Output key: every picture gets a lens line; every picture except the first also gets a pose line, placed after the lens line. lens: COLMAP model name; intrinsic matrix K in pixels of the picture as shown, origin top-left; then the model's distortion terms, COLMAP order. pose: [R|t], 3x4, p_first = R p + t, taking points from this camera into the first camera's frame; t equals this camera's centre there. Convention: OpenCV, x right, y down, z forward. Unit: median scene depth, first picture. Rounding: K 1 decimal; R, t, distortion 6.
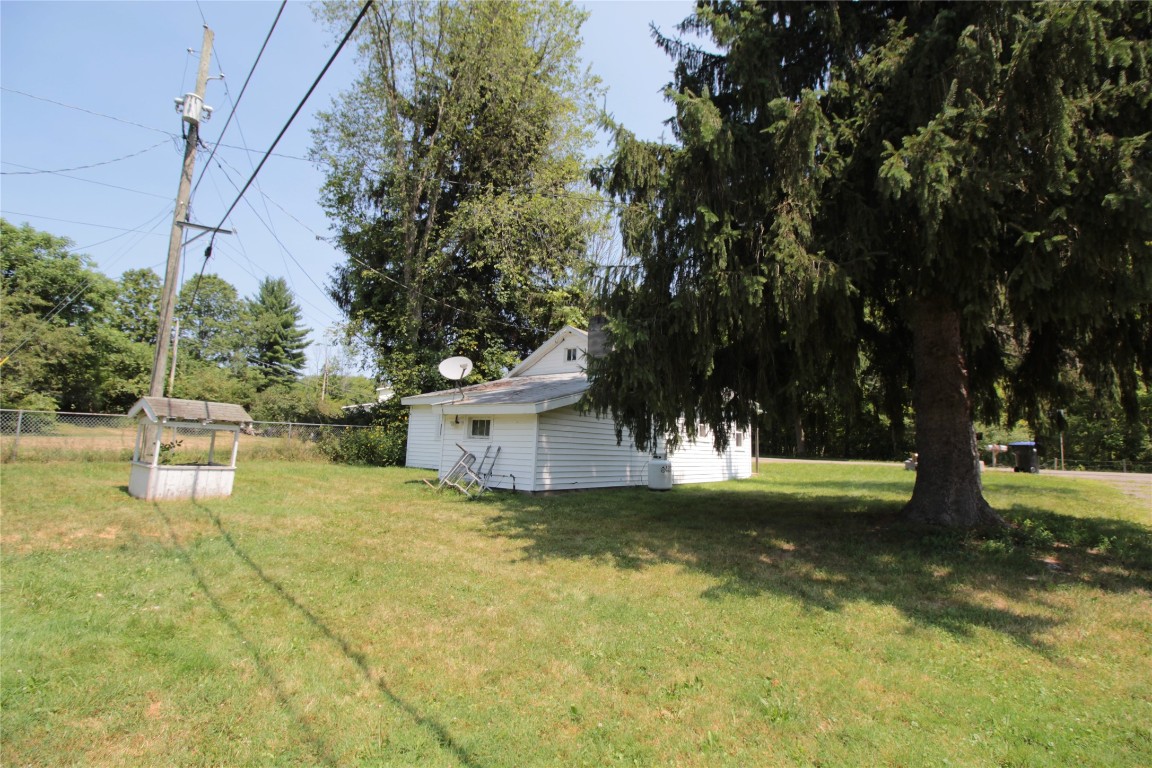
lens RADIAL K [[529.5, 0, 580.8], [0, 529.5, 387.6], [0, 0, 1]] dist [-0.017849, -0.000286]
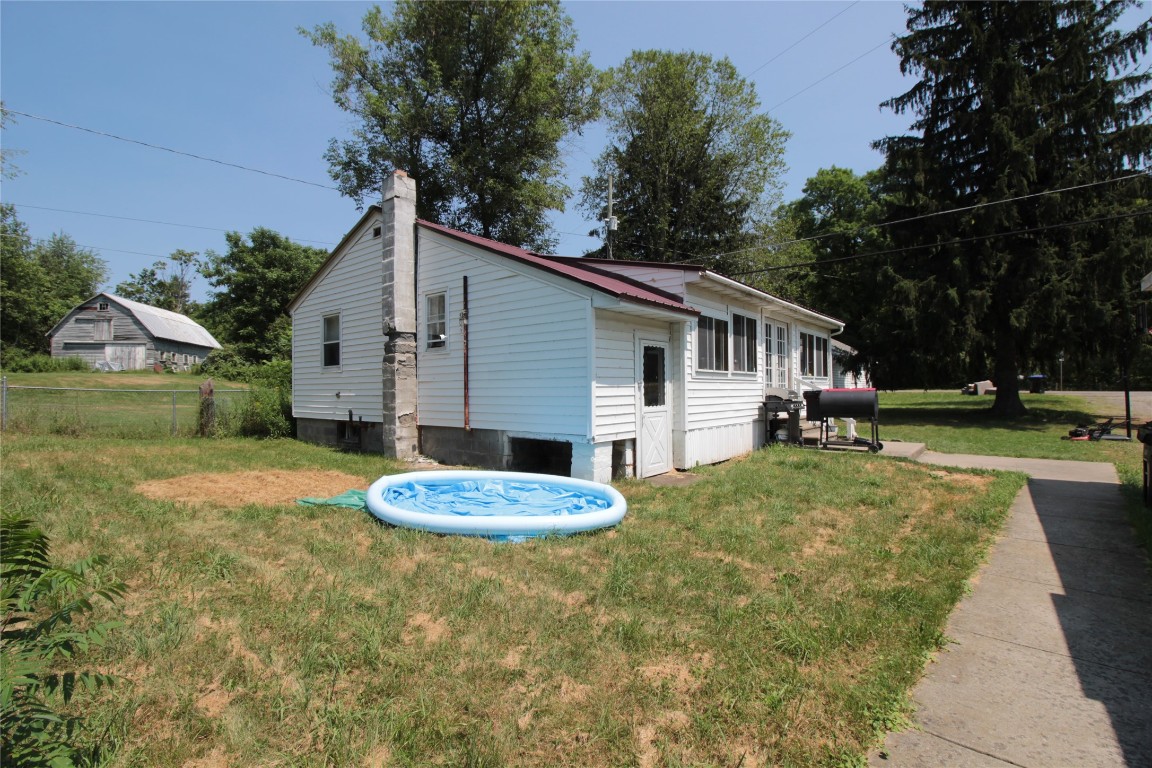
lens RADIAL K [[529.5, 0, 575.0], [0, 529.5, 383.7], [0, 0, 1]] dist [-0.017849, -0.000286]
pose [[0.999102, -0.037562, -0.019615, -1.164046], [0.039498, 0.993144, 0.110018, -0.217572], [0.015348, -0.110694, 0.993736, -1.341030]]
